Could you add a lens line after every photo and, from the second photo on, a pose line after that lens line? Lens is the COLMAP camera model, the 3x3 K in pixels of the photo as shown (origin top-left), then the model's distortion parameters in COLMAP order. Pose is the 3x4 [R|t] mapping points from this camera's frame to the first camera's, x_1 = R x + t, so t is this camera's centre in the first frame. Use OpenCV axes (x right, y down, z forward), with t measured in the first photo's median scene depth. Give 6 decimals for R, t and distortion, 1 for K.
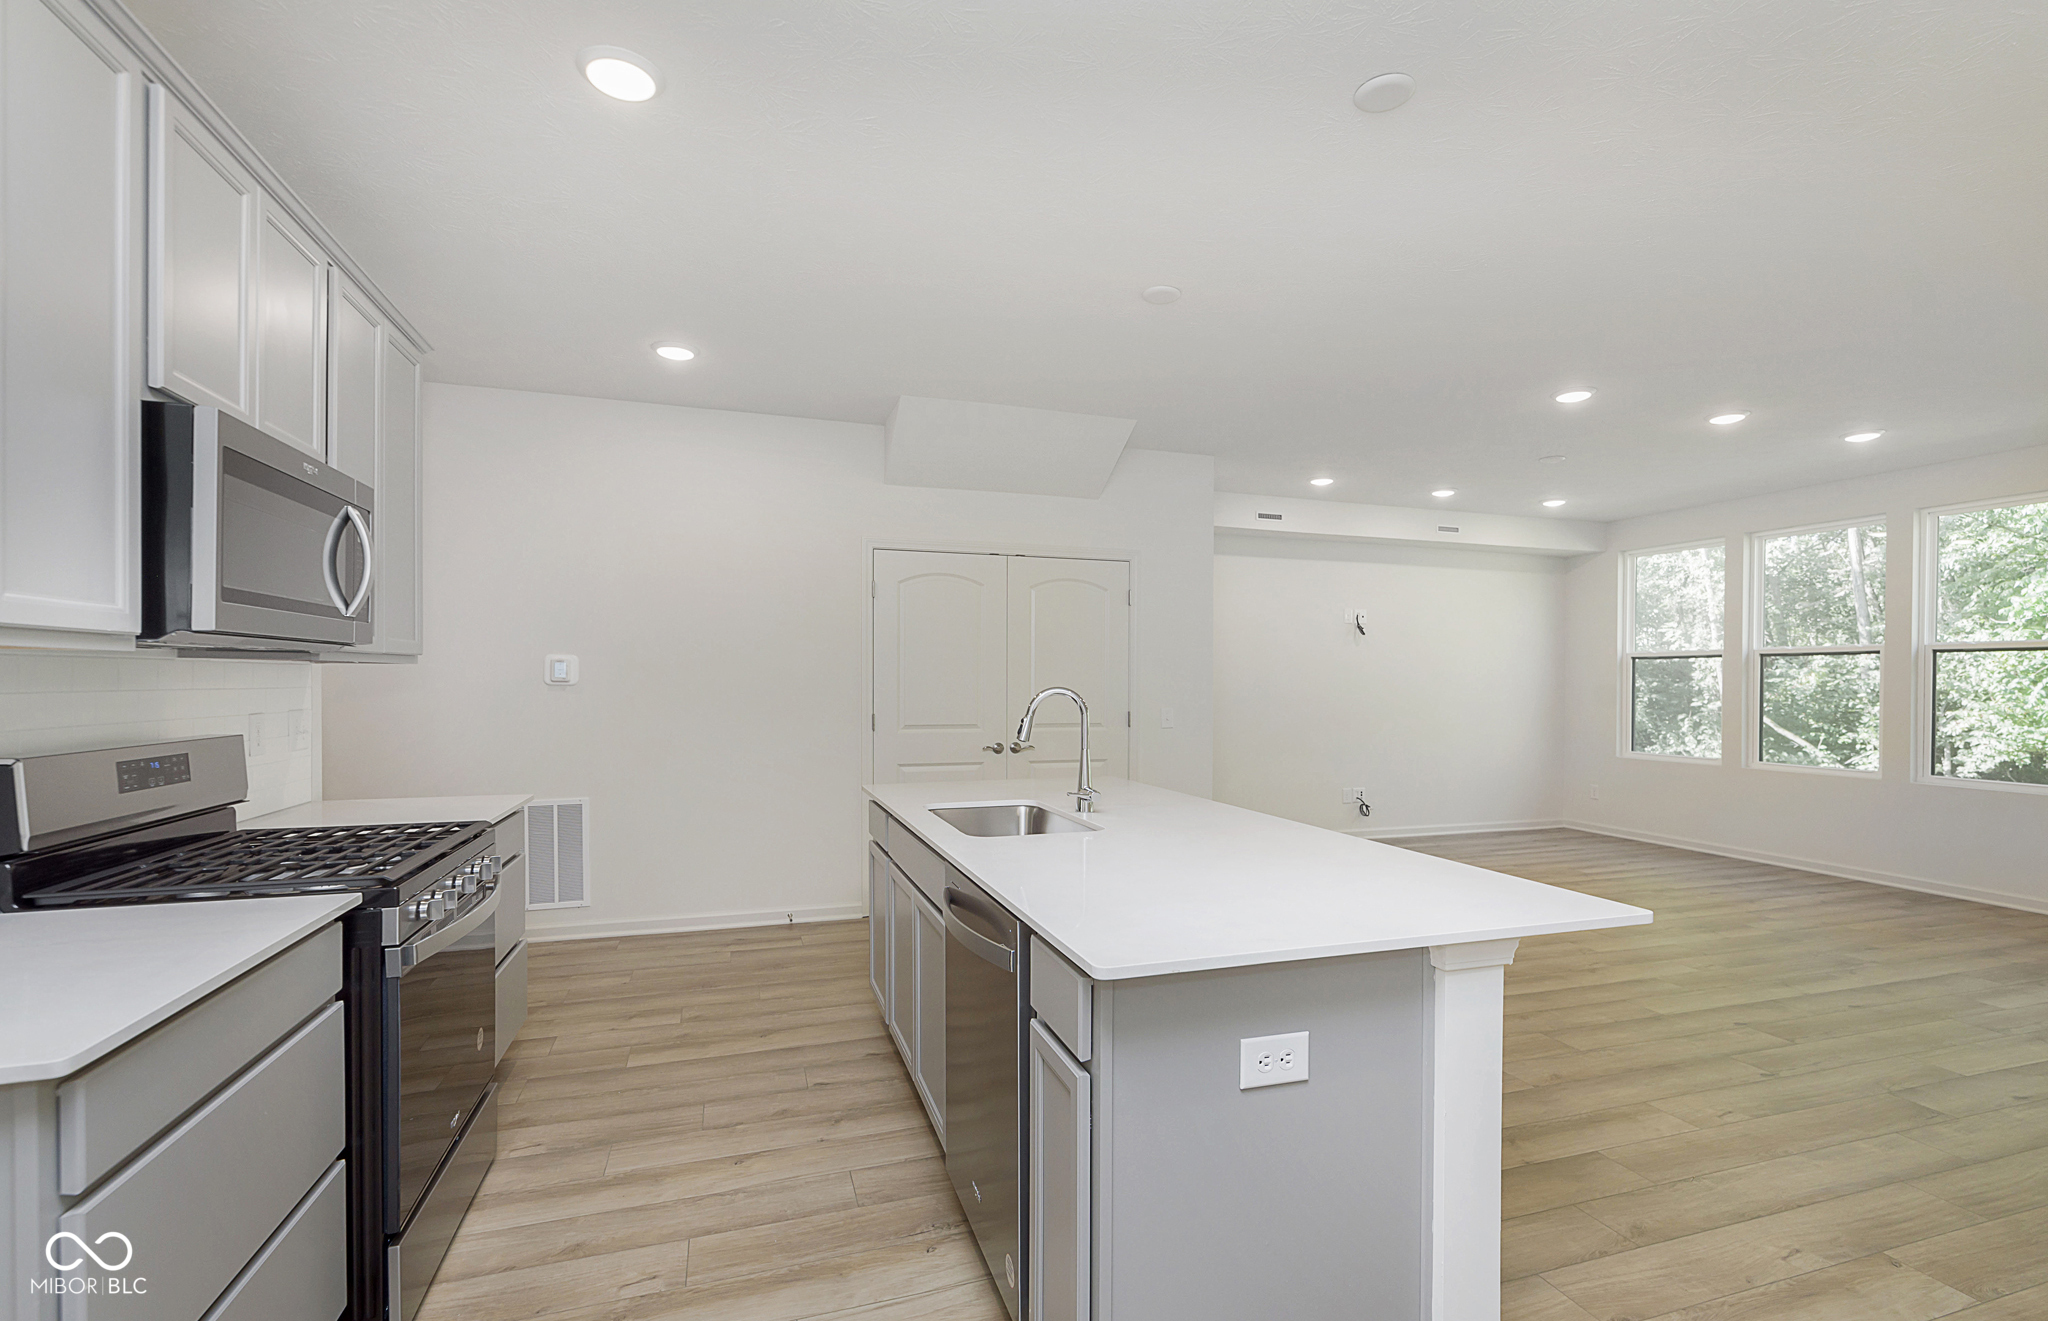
lens RADIAL K [[882.6, 0, 1040.7], [0, 882.6, 687.1], [0, 0, 1]] dist [0.002992, 0.000273]
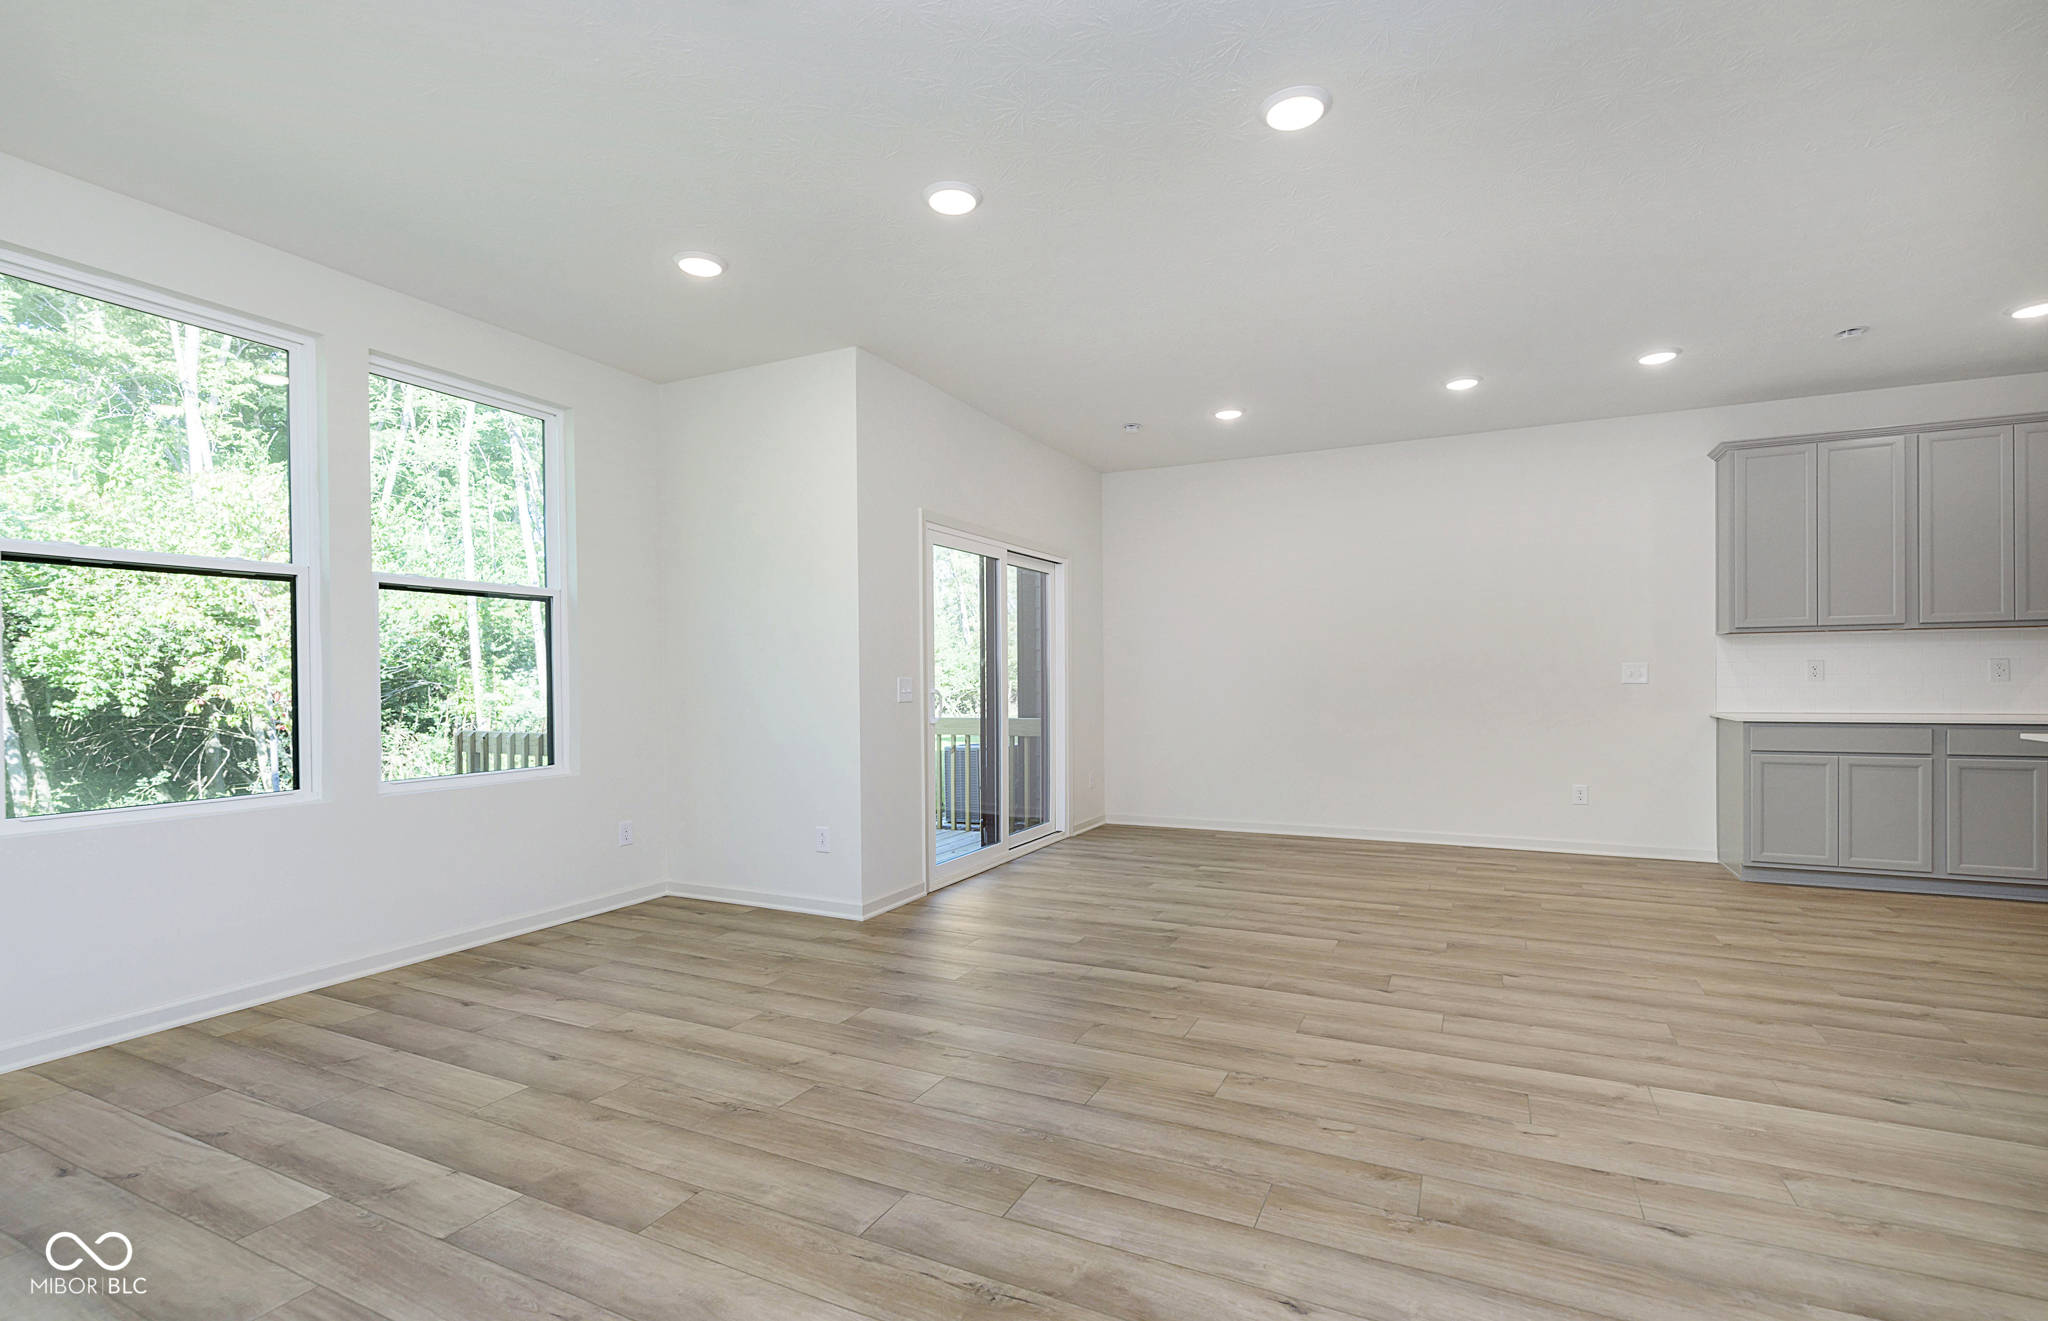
lens RADIAL K [[887.8, 0, 1027.3], [0, 887.8, 684.6], [0, 0, 1]] dist [0.002590, -0.000203]
pose [[-0.705567, -0.007263, 0.708606, 0.302955], [0.005629, 0.999858, 0.015854, 0.028787], [-0.708621, 0.015175, -0.705426, 1.495274]]
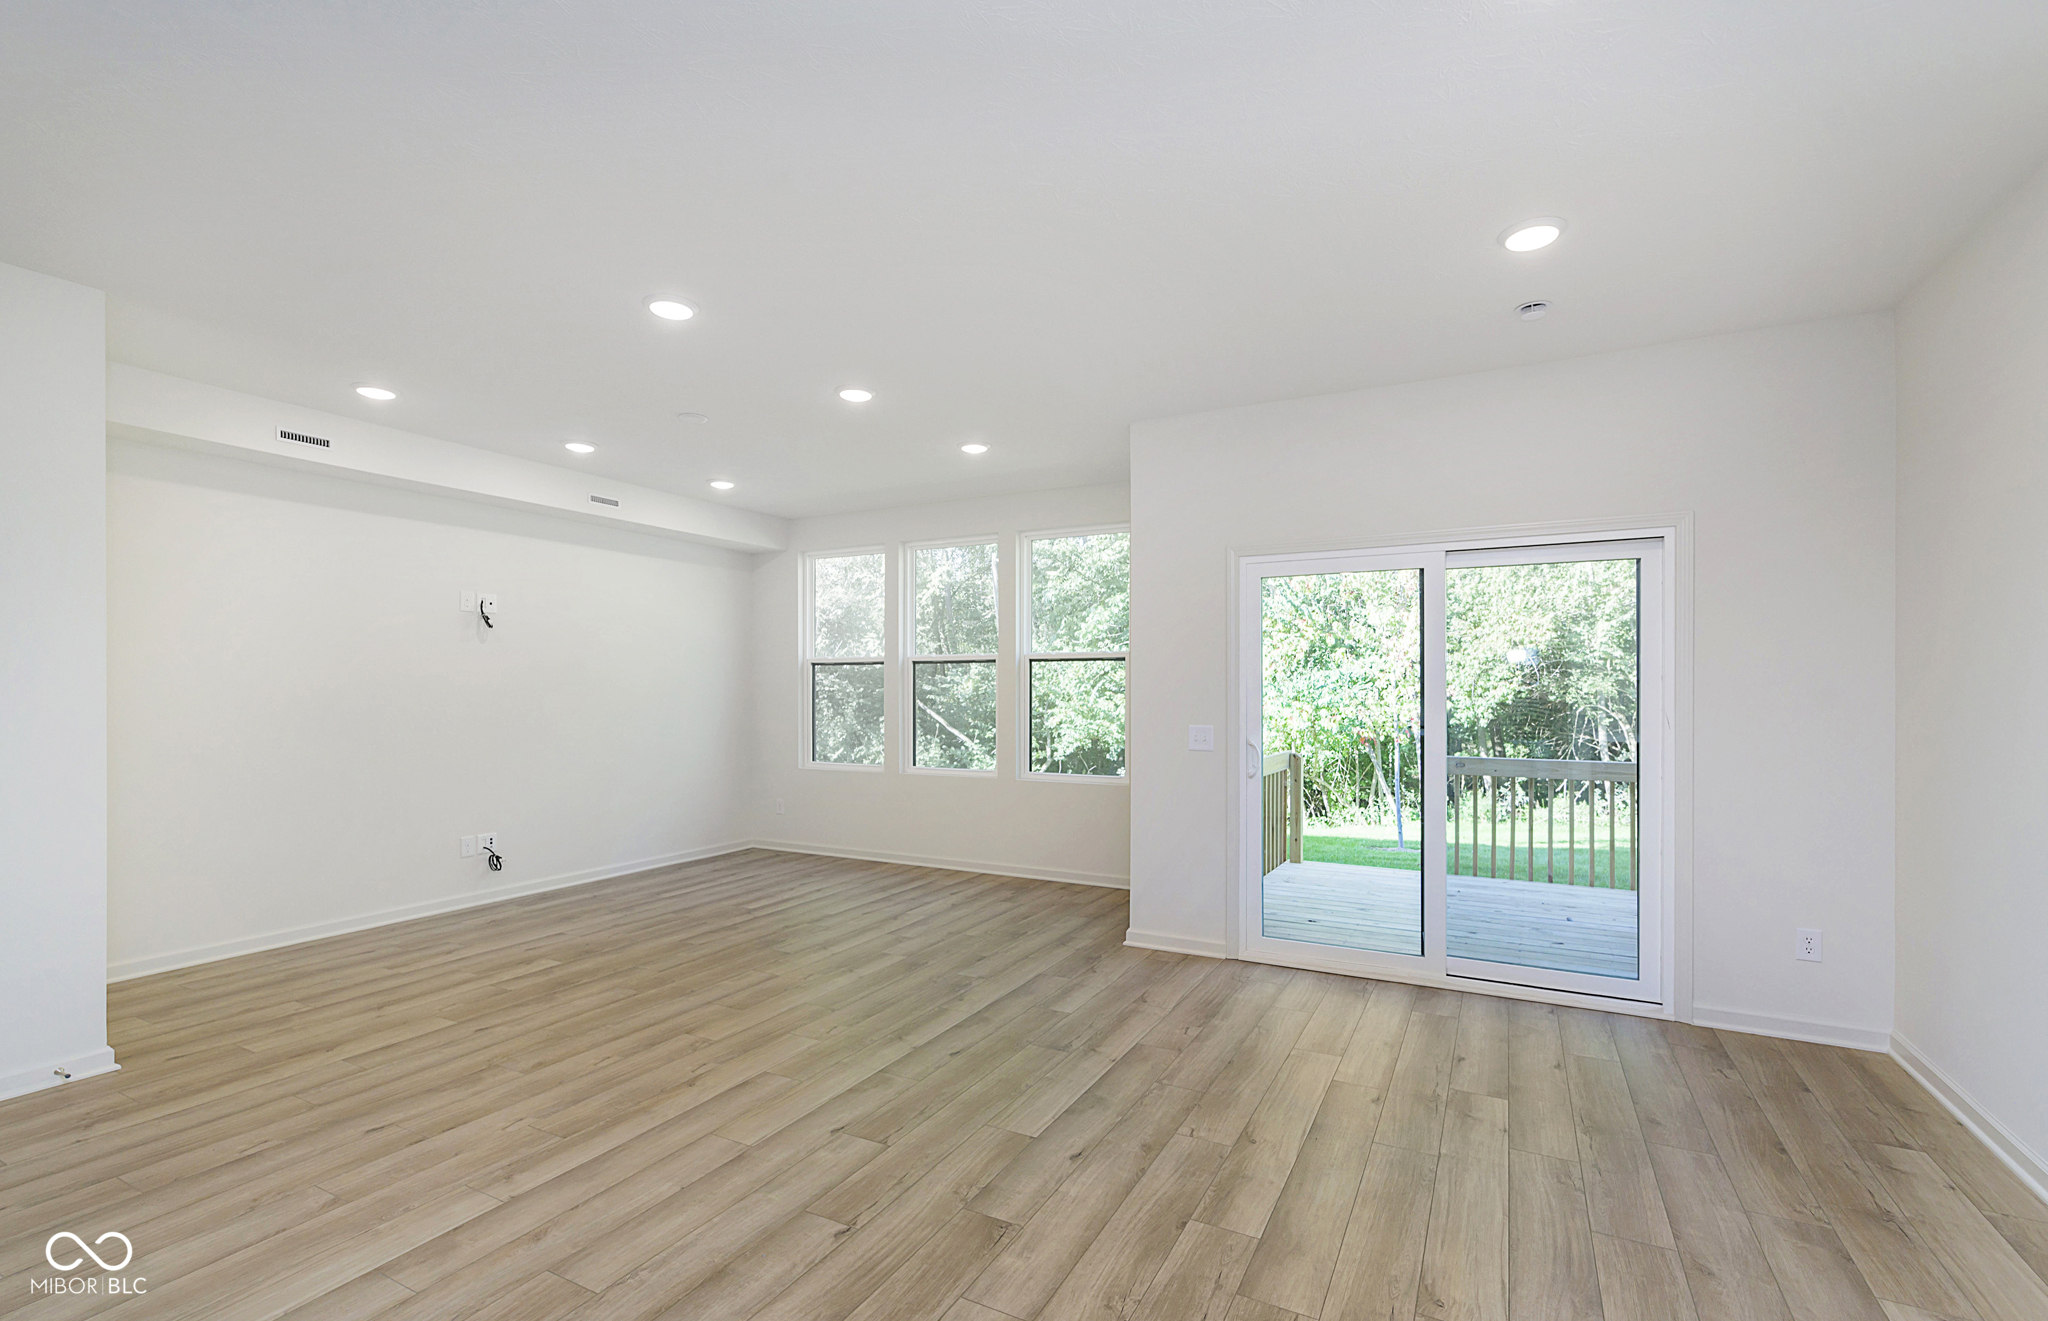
lens RADIAL K [[907.4, 0, 1015.3], [0, 907.4, 691.3], [0, 0, 1]] dist [0.001991, 0.000490]
pose [[0.727765, -0.007287, 0.685788, 0.276728], [0.008683, 0.999961, 0.001410, -0.005322], [-0.685771, 0.004929, 0.727800, 0.236747]]
